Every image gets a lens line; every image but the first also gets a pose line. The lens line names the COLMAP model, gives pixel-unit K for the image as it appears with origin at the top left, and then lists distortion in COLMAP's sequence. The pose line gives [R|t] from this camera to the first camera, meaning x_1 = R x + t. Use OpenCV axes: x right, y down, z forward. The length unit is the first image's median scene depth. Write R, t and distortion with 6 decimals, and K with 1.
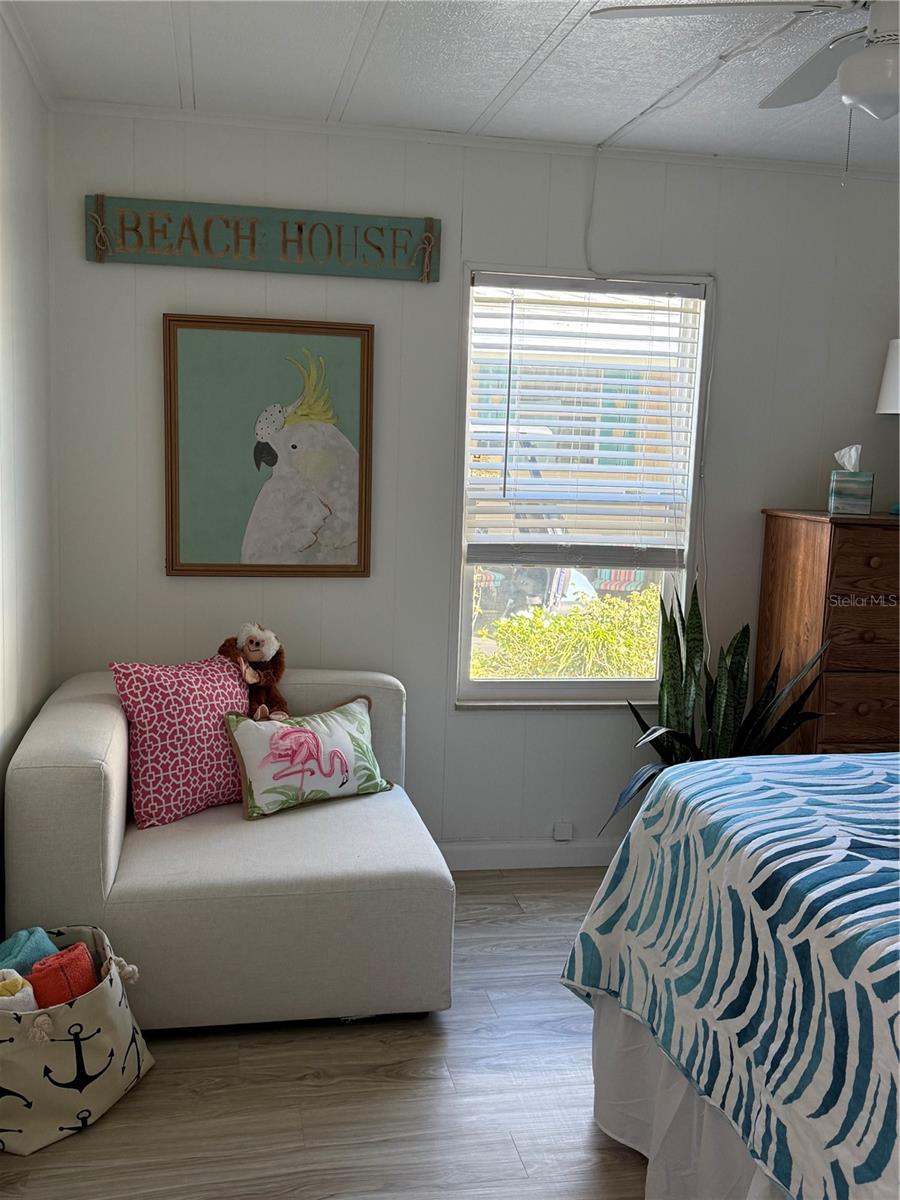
lens RADIAL K [[1168.6, 0, 445.2], [0, 1168.6, 592.4], [0, 0, 1]] dist [0.157881, -0.328568]
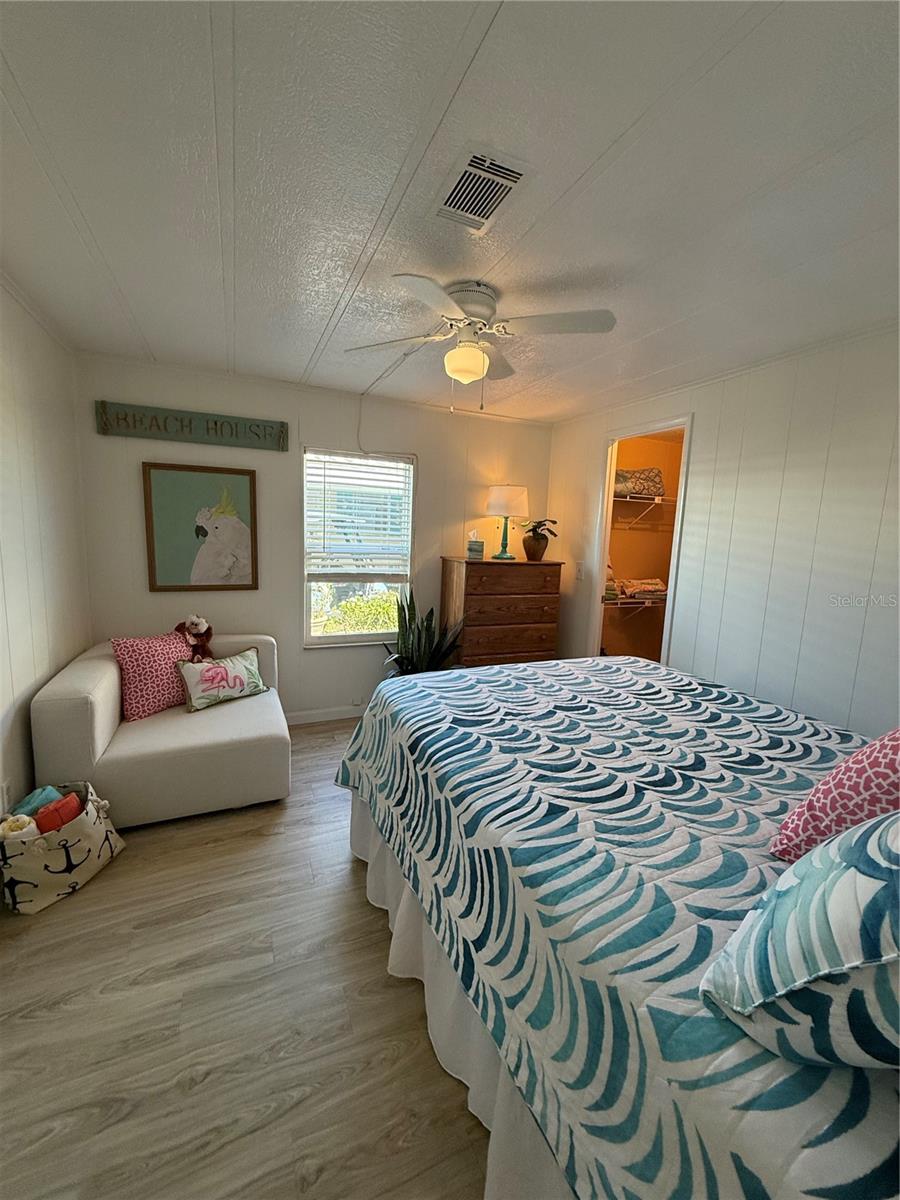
lens RADIAL K [[477.0, 0, 450.1], [0, 477.0, 595.3], [0, 0, 1]] dist [-0.000144, 0.000382]
pose [[0.973335, -0.024820, 0.228042, 0.088755], [0.019607, 0.999493, 0.025095, -0.021395], [-0.228550, -0.019954, 0.973328, 0.100290]]
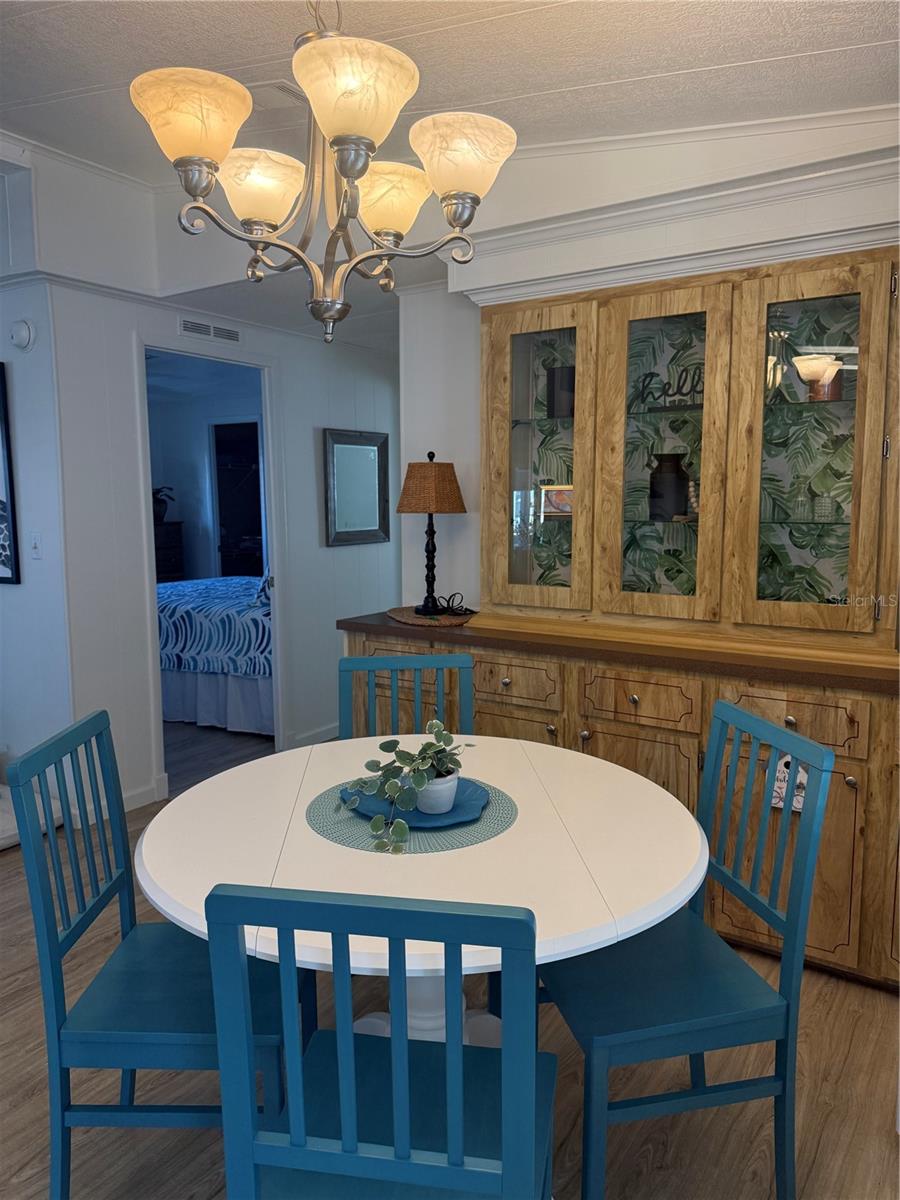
lens RADIAL K [[832.0, 0, 450.0], [0, 832.0, 600.0], [0, 0, 1]] dist [0.005556, 0.000694]
pose [[0.689901, -0.121955, 0.713557, -0.569885], [0.117960, 0.991472, 0.055404, 0.110378], [-0.714229, 0.045948, 0.698403, -1.021372]]
